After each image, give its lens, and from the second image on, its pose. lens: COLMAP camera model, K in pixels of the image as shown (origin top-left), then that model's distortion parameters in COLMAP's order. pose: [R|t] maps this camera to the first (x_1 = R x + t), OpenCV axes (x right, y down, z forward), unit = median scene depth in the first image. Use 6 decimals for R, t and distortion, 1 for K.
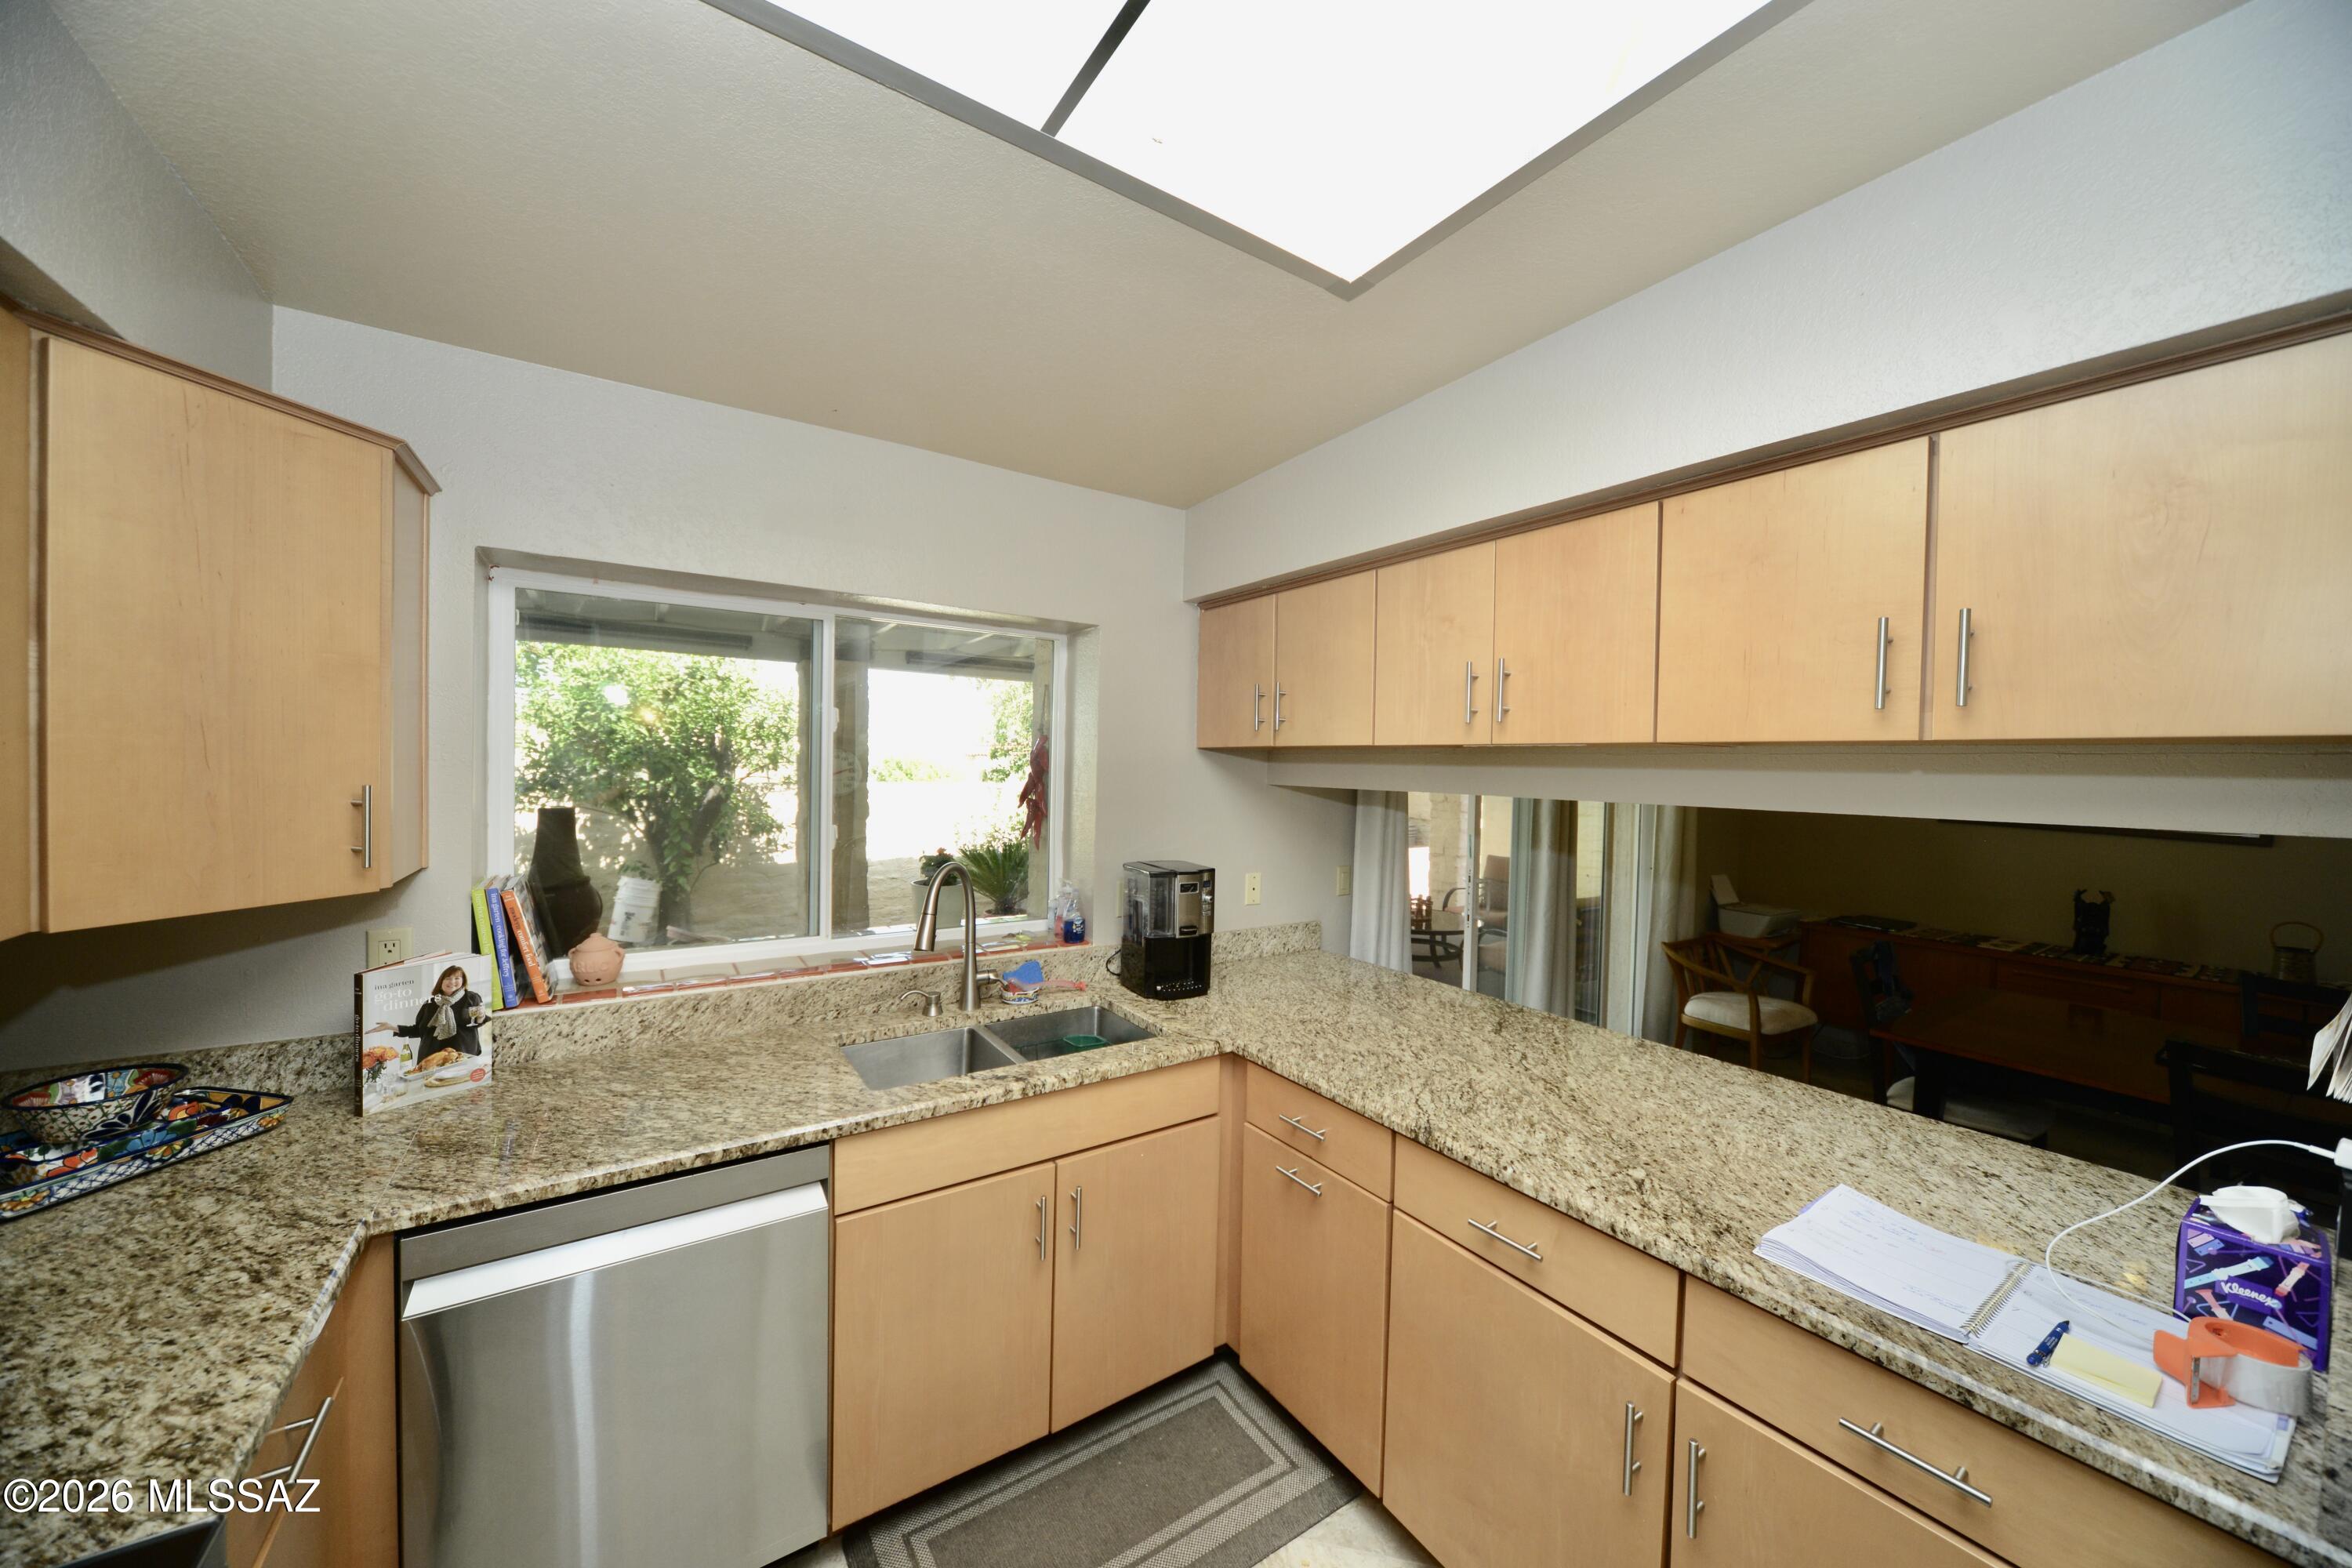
lens RADIAL K [[818.5, 0, 1171.7], [0, 818.5, 782.1], [0, 0, 1]] dist [-0.014207, 0.000649]
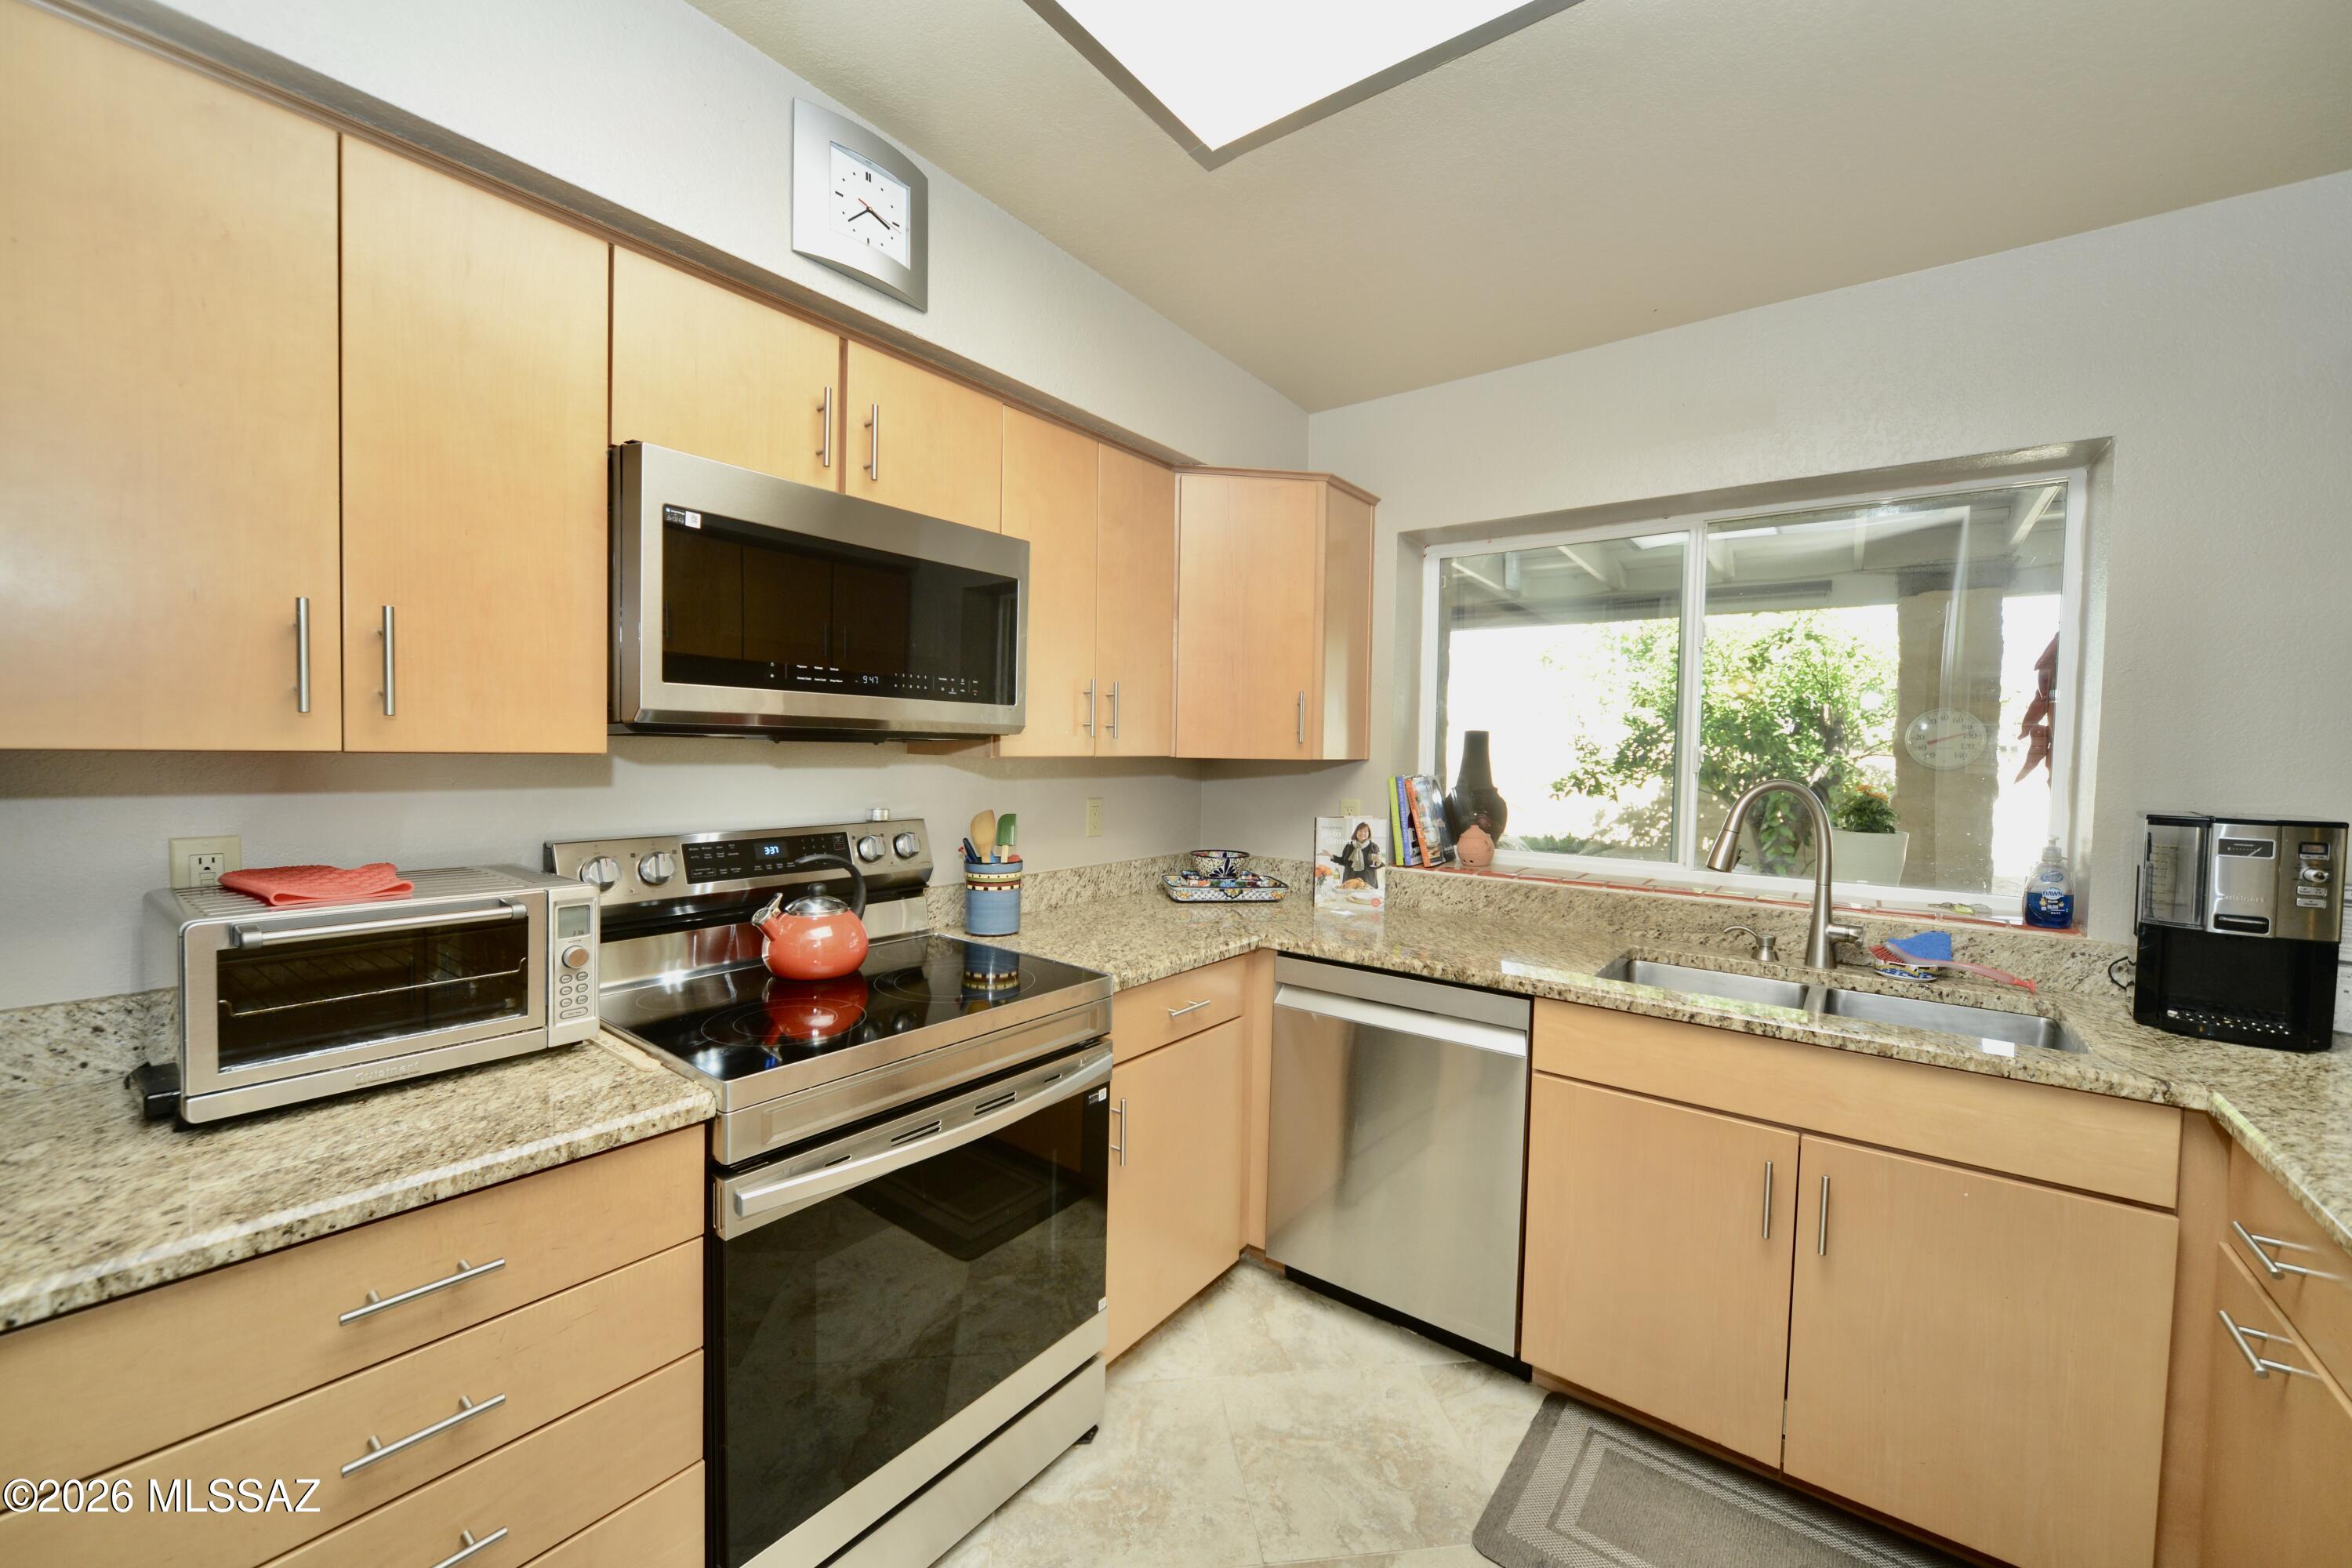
lens RADIAL K [[918.4, 0, 1172.7], [0, 918.4, 784.1], [0, 0, 1]] dist [0.001041, 0.000040]
pose [[0.324708, 0.019472, -0.945614, 0.556147], [-0.031561, 0.999454, 0.009743, 0.148413], [0.945288, 0.026681, 0.325145, 0.127343]]
